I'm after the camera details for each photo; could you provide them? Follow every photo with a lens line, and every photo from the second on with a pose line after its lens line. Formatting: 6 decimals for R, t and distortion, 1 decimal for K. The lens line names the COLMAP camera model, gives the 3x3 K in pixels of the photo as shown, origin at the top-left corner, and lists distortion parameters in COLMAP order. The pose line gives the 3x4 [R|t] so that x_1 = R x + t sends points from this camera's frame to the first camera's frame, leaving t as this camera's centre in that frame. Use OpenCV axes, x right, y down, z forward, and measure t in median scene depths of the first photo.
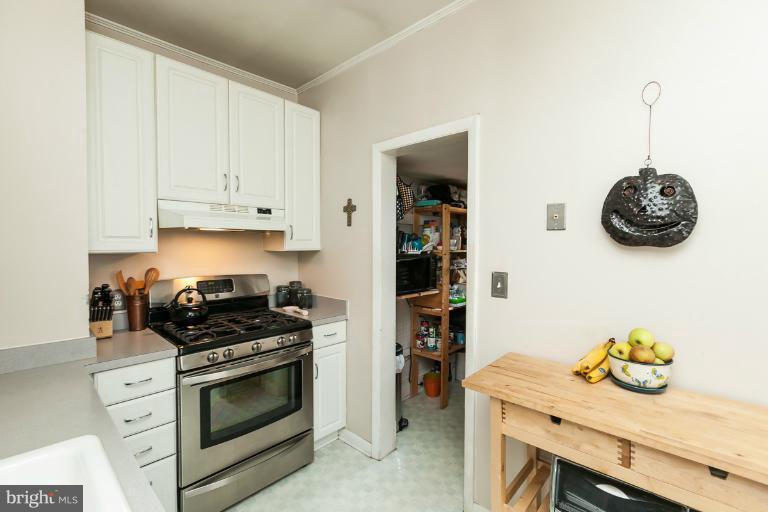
lens RADIAL K [[340.3, 0, 385.6], [0, 340.3, 252.5], [0, 0, 1]] dist [0.003674, 0.000038]
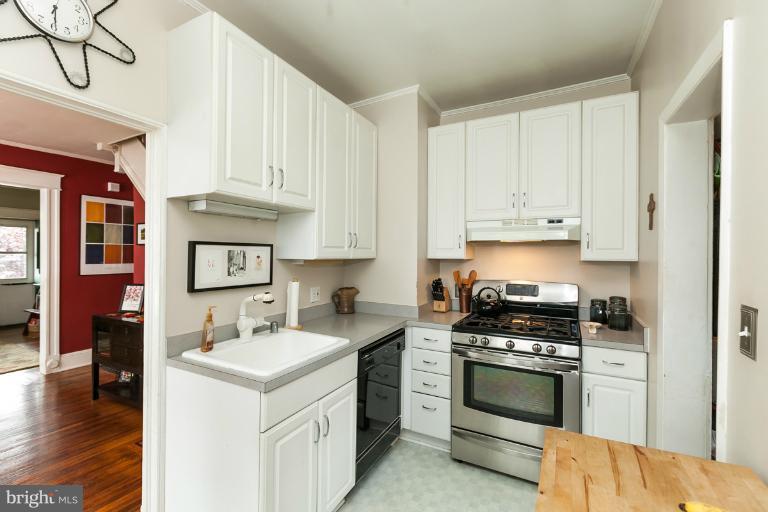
lens RADIAL K [[340.3, 0, 384.4], [0, 340.3, 253.1], [0, 0, 1]] dist [0.003674, 0.000038]
pose [[0.265350, -0.000844, -0.964152, 0.570758], [-0.028312, 0.999562, -0.008667, -0.003003], [0.963736, 0.029597, 0.265209, 0.275269]]
